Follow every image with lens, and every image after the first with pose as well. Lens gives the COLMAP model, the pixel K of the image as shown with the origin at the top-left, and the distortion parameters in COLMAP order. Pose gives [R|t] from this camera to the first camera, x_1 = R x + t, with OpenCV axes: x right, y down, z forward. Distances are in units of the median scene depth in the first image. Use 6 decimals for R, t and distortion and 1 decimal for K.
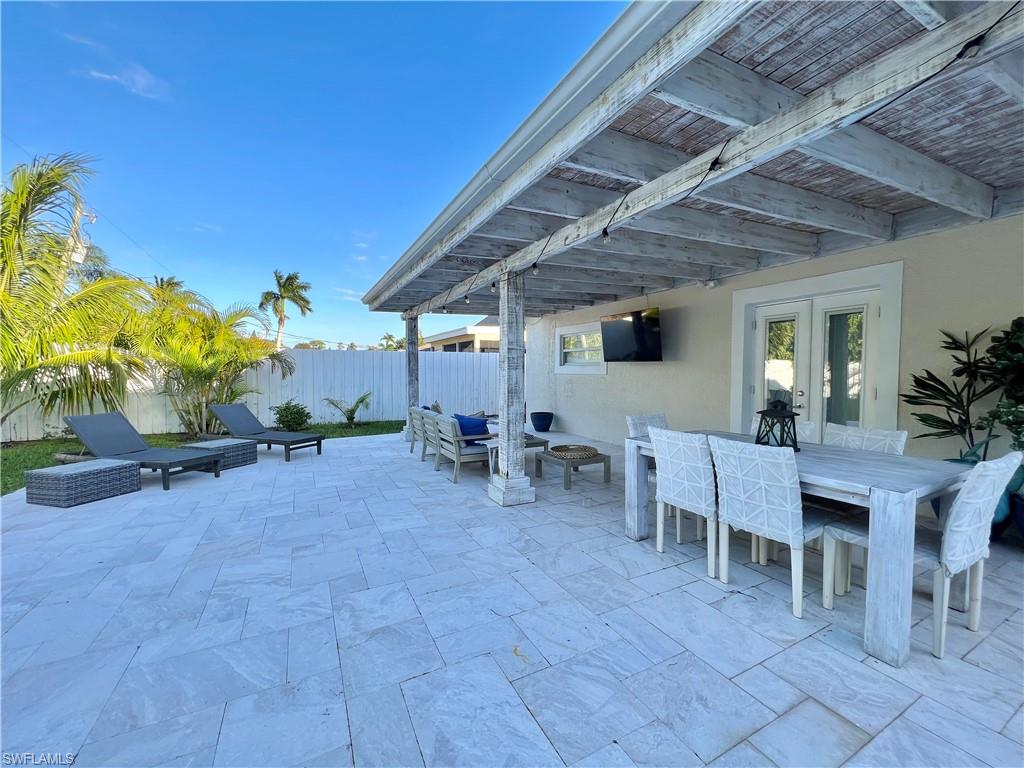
lens RADIAL K [[409.2, 0, 514.3], [0, 409.2, 389.1], [0, 0, 1]] dist [0.002047, -0.000047]
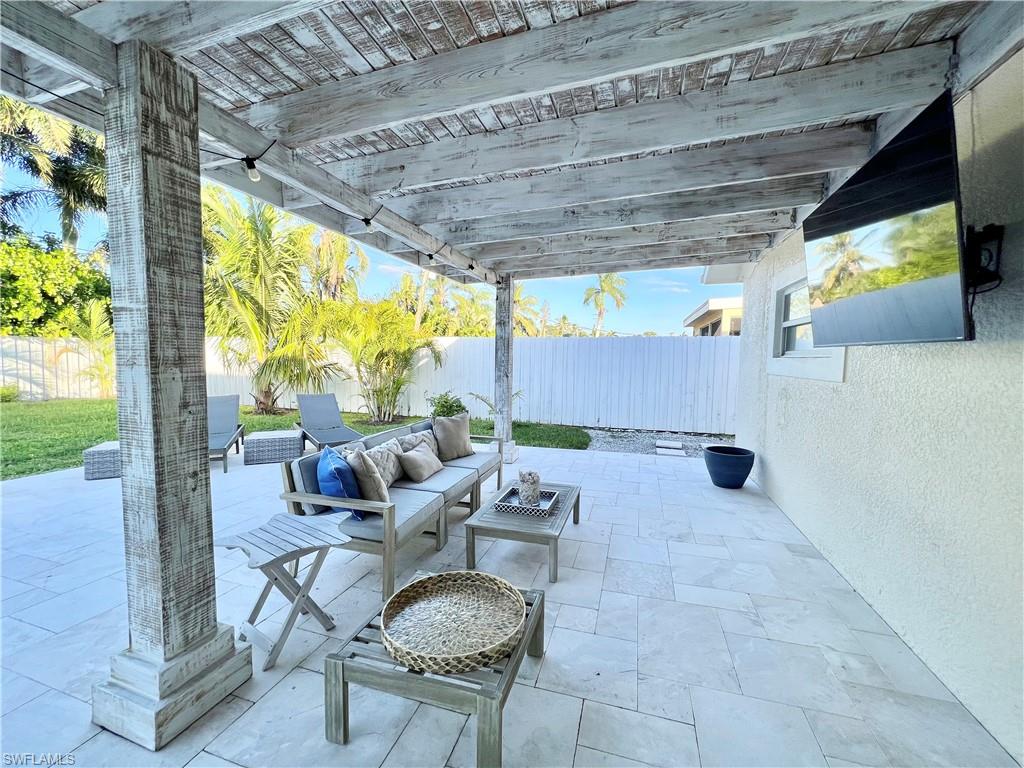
lens RADIAL K [[409.2, 0, 514.3], [0, 409.2, 389.1], [0, 0, 1]] dist [0.002047, -0.000047]
pose [[0.712581, 0.062862, -0.698768, 0.342647], [-0.046245, 0.998020, 0.042624, -0.040538], [0.700064, 0.001941, 0.714077, 0.680067]]
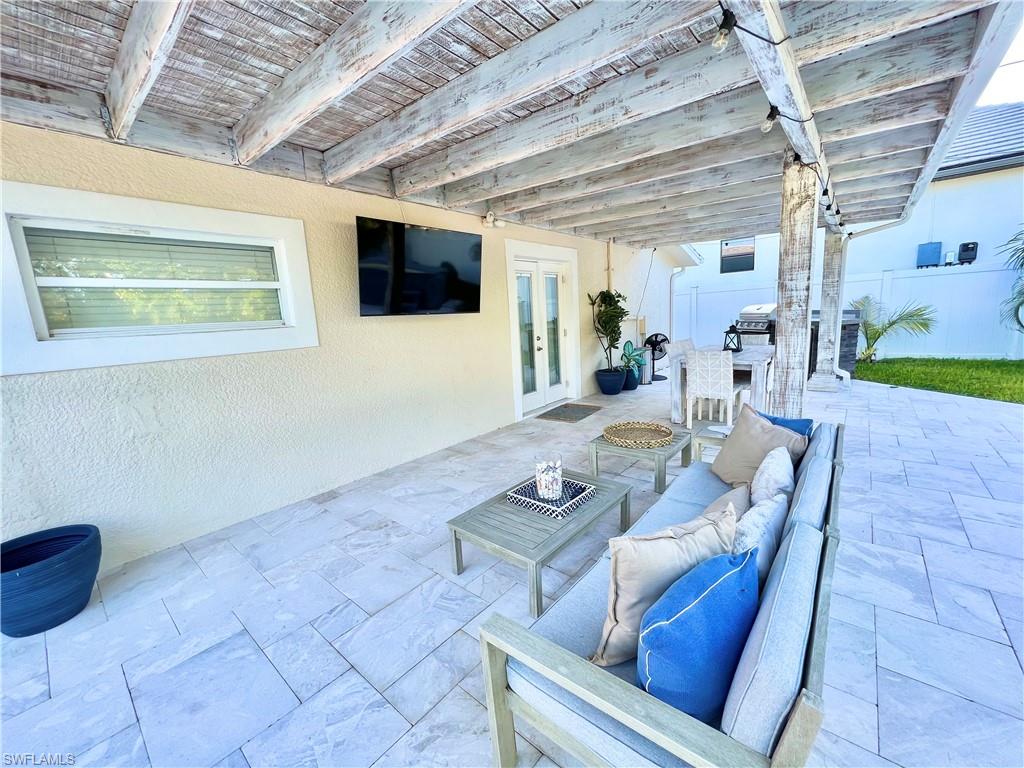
lens RADIAL K [[409.2, 0, 514.3], [0, 409.2, 389.1], [0, 0, 1]] dist [0.002047, -0.000047]
pose [[-0.381016, -0.147281, 0.912763, -0.353257], [0.094205, 0.975909, 0.196794, -0.073733], [-0.919757, 0.160968, -0.357962, 1.231020]]
